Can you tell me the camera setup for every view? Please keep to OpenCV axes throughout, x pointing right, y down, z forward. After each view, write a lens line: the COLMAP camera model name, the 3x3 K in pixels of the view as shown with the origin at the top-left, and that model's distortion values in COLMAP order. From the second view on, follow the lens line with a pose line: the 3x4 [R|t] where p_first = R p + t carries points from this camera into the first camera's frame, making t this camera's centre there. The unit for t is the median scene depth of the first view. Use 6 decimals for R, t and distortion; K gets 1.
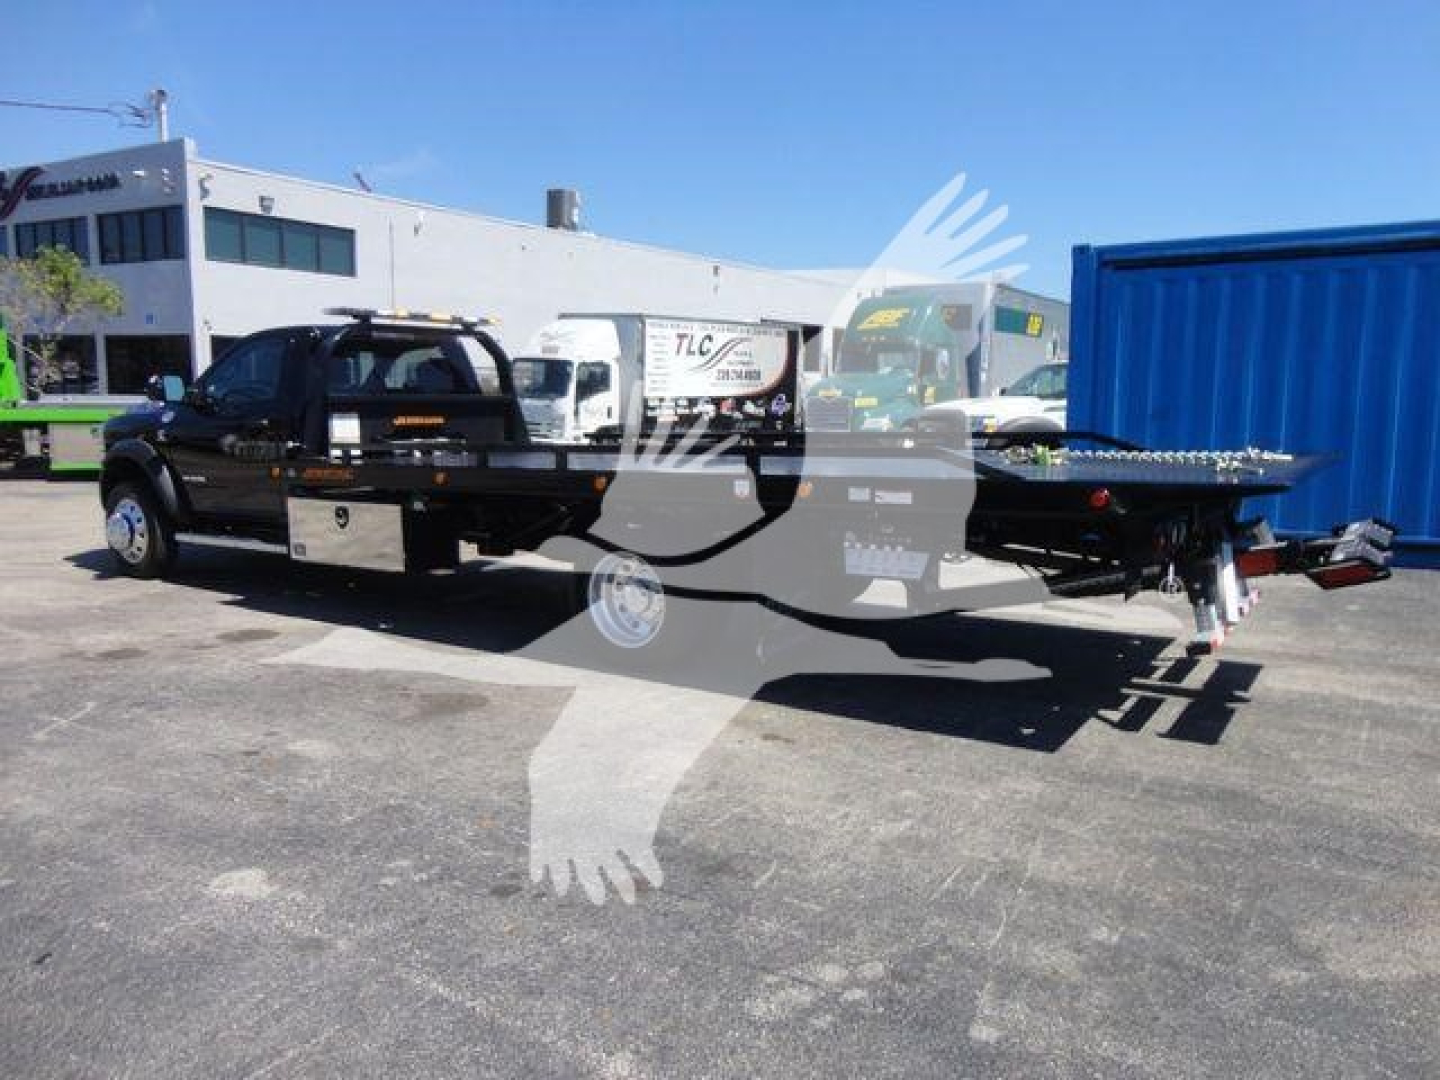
lens RADIAL K [[1056.6, 0, 752.8], [0, 1056.6, 545.2], [0, 0, 1]] dist [-0.014227, 0.012311]
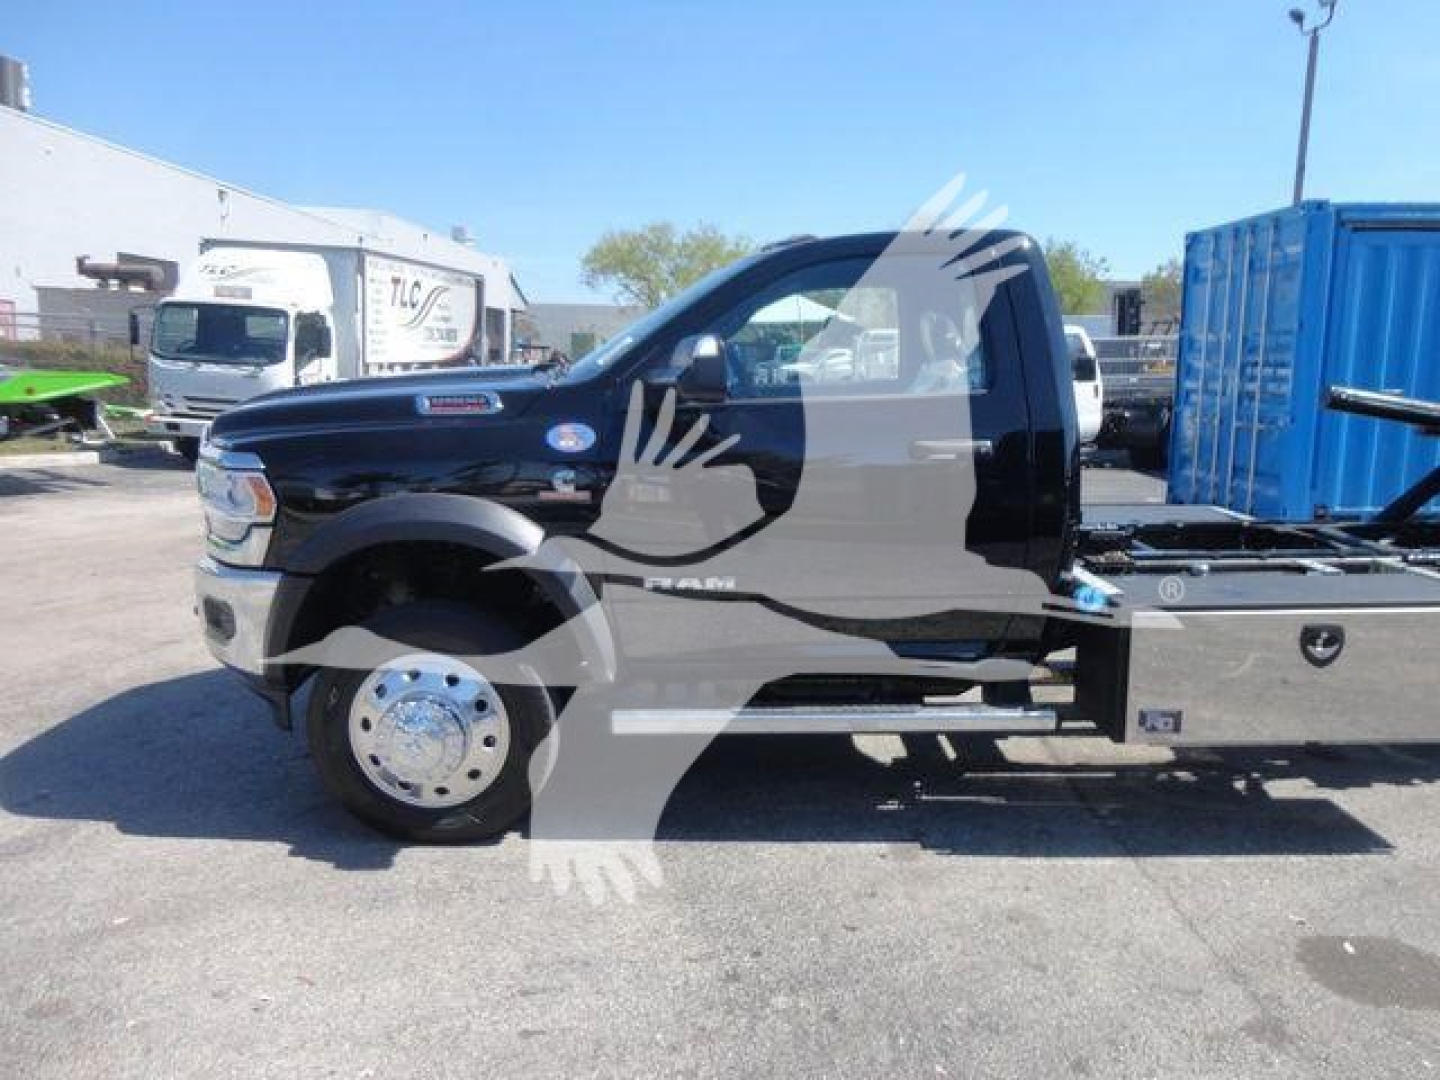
lens RADIAL K [[1031.2, 0, 718.7], [0, 1031.2, 537.4], [0, 0, 1]] dist [-0.004357, 0.004080]
pose [[0.825643, -0.091471, 0.556728, -0.304150], [0.073288, 0.995797, 0.054923, -0.041739], [-0.559413, -0.004546, 0.828877, 0.274053]]
